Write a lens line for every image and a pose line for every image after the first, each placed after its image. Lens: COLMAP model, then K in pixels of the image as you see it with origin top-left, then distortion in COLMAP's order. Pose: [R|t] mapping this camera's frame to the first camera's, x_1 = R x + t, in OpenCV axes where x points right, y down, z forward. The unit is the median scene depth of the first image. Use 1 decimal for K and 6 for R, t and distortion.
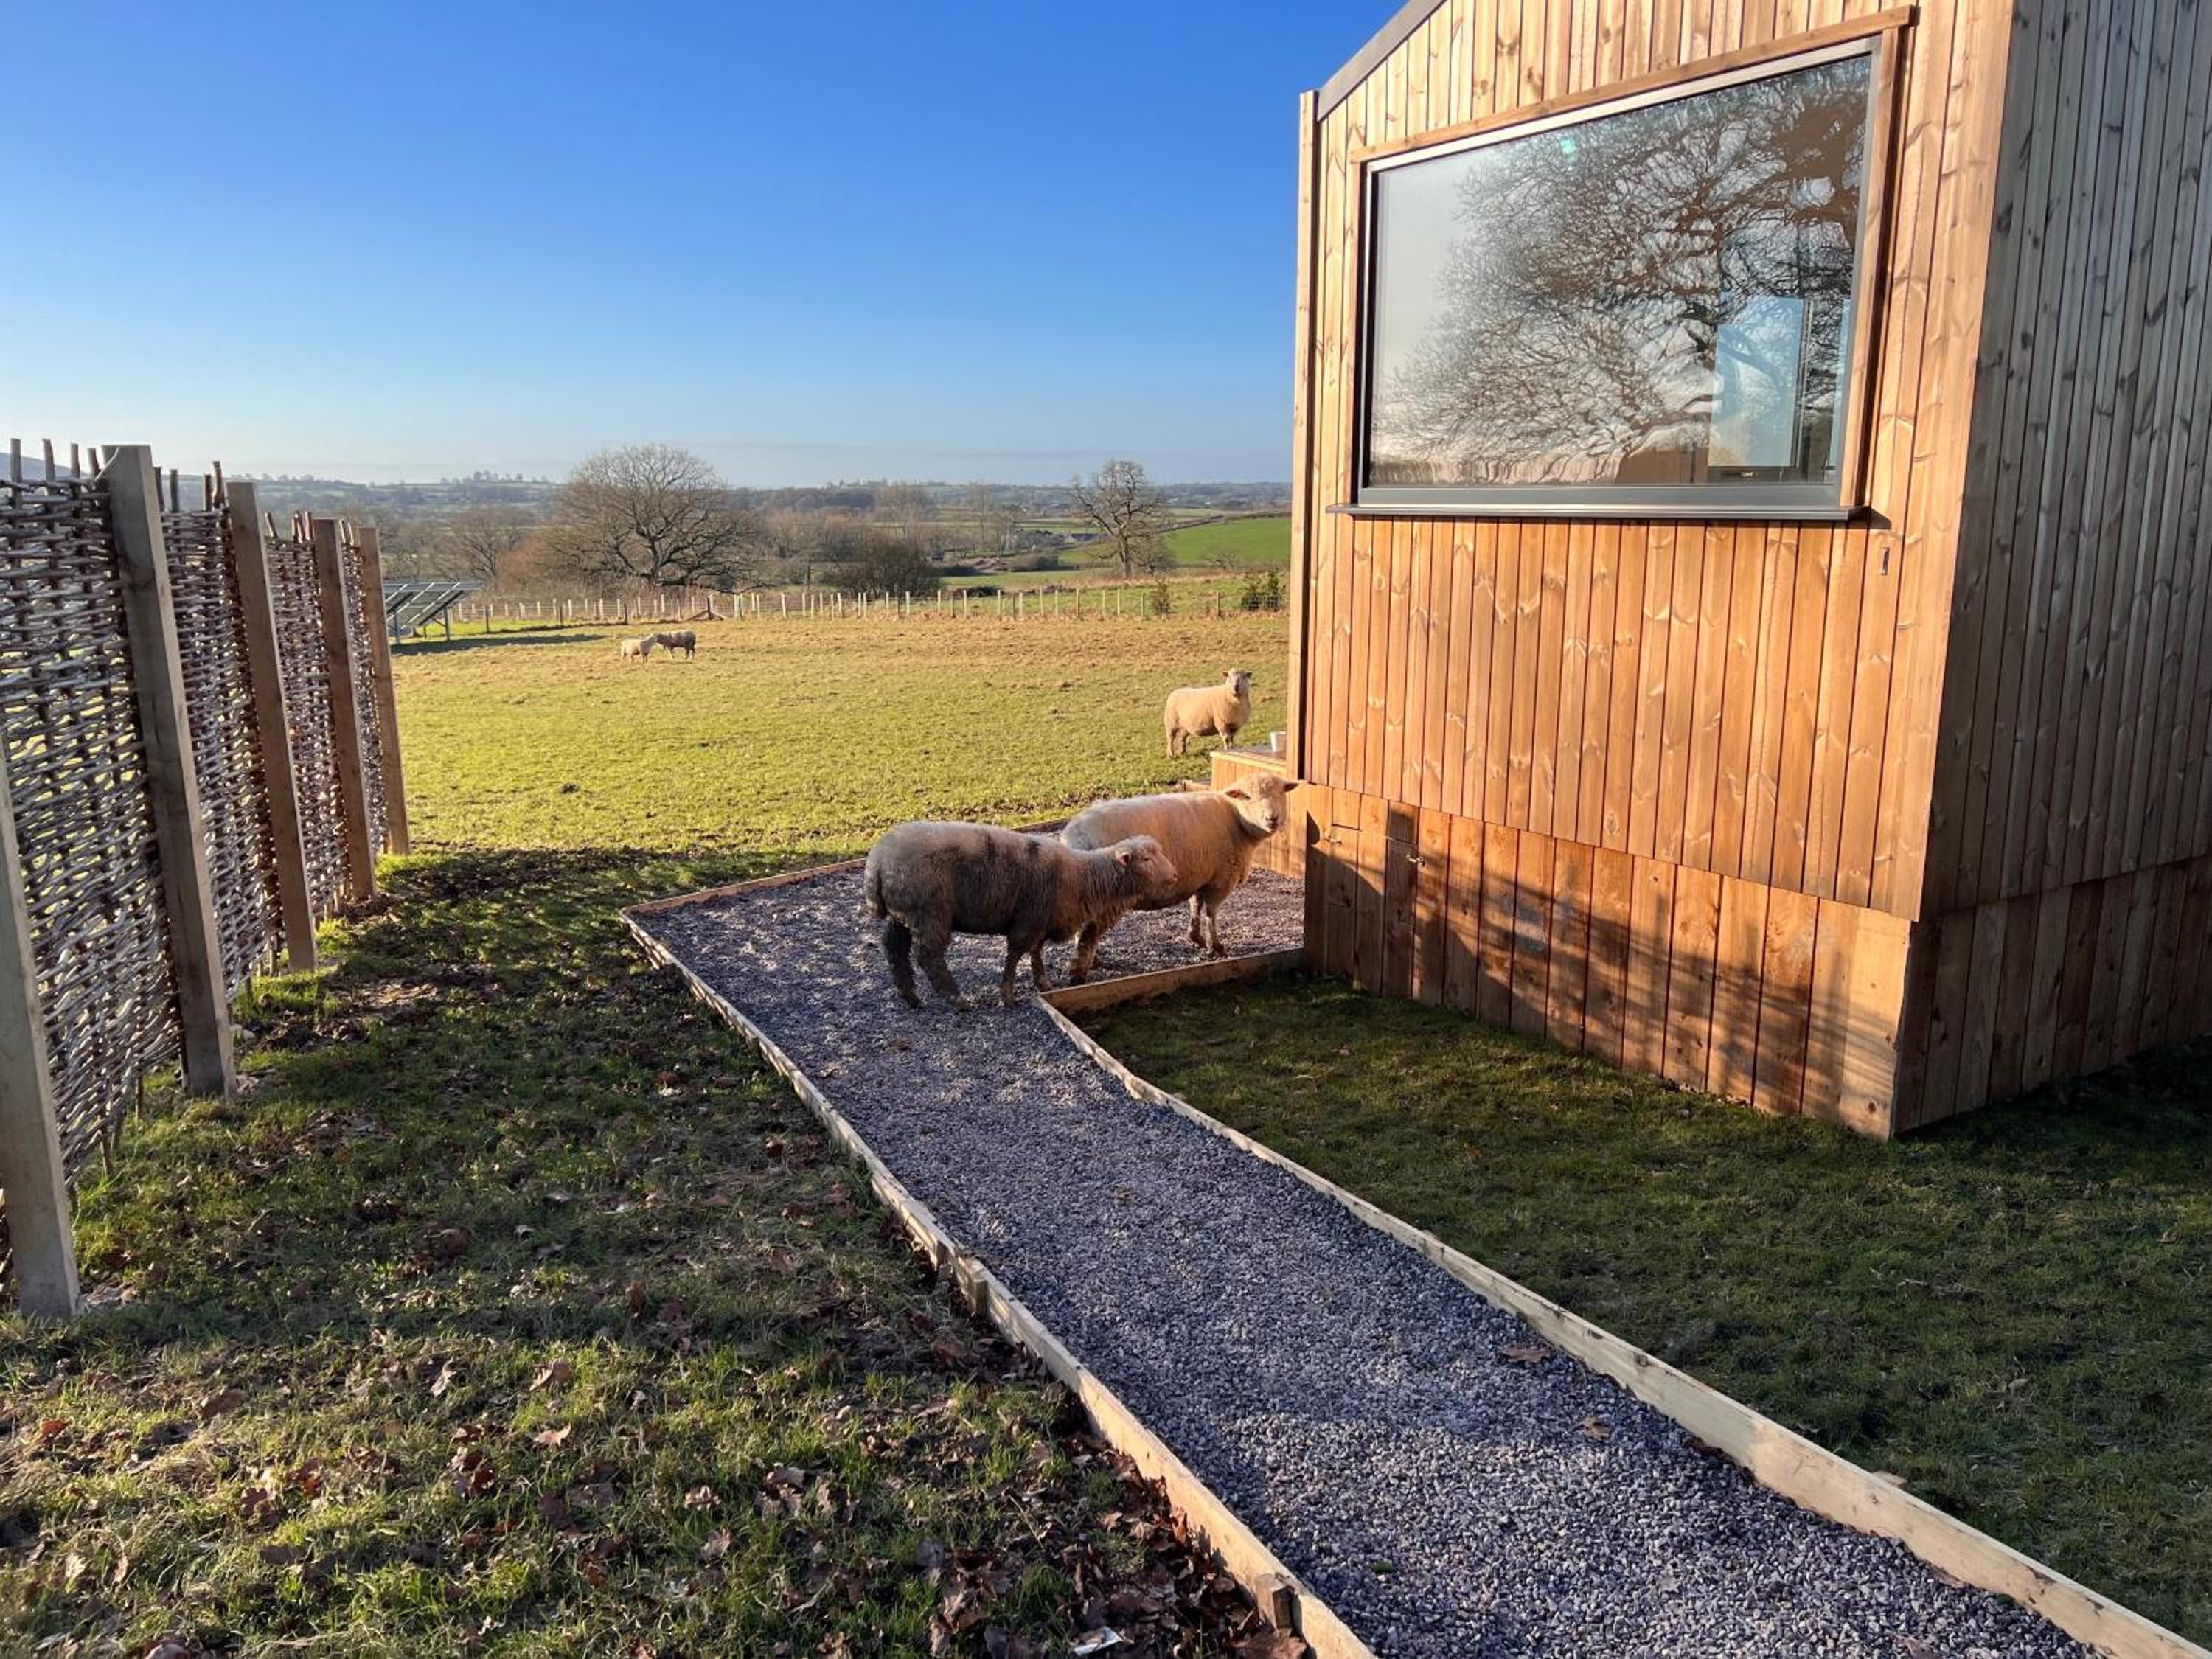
lens RADIAL K [[1687.4, 0, 1106.0], [0, 1687.4, 829.5], [0, 0, 1]] dist [0.065826, -0.072089]
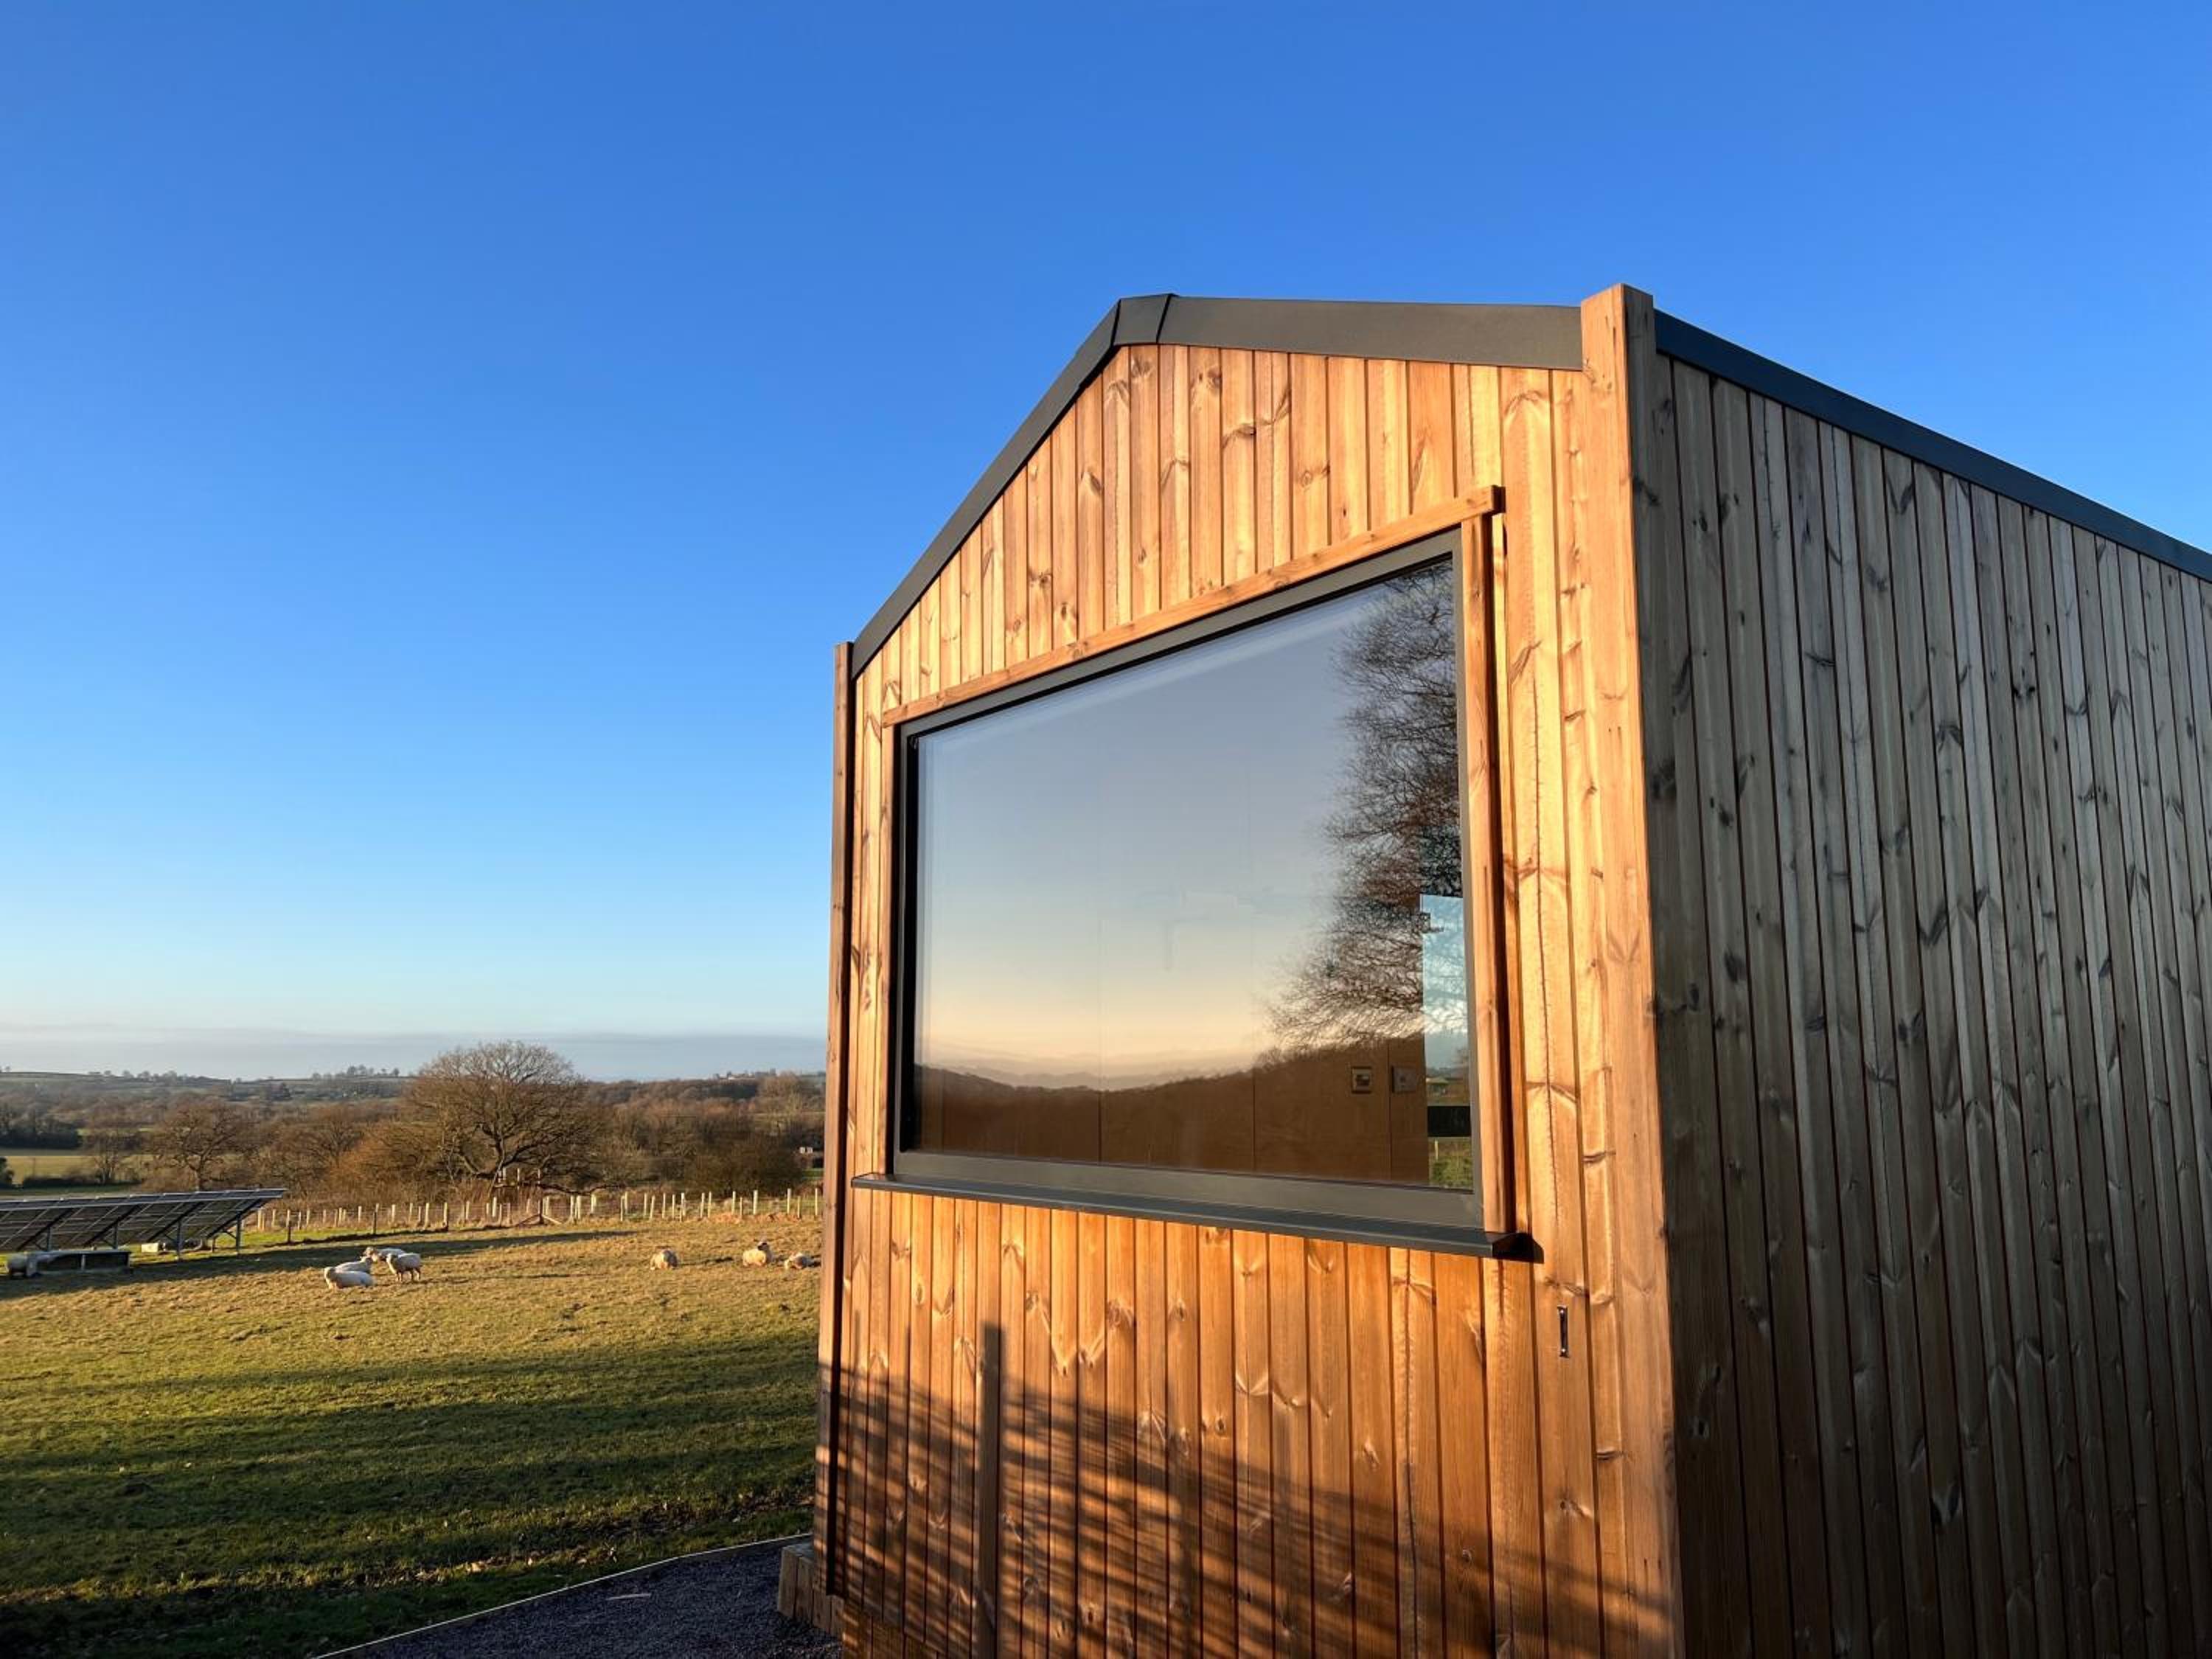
lens RADIAL K [[1687.4, 0, 1106.0], [0, 1687.4, 829.5], [0, 0, 1]] dist [0.065826, -0.072089]
pose [[0.997772, 0.009696, 0.066012, 0.251920], [0.013236, 0.940958, -0.338265, -0.119633], [-0.065394, 0.338385, 0.938733, 0.393290]]
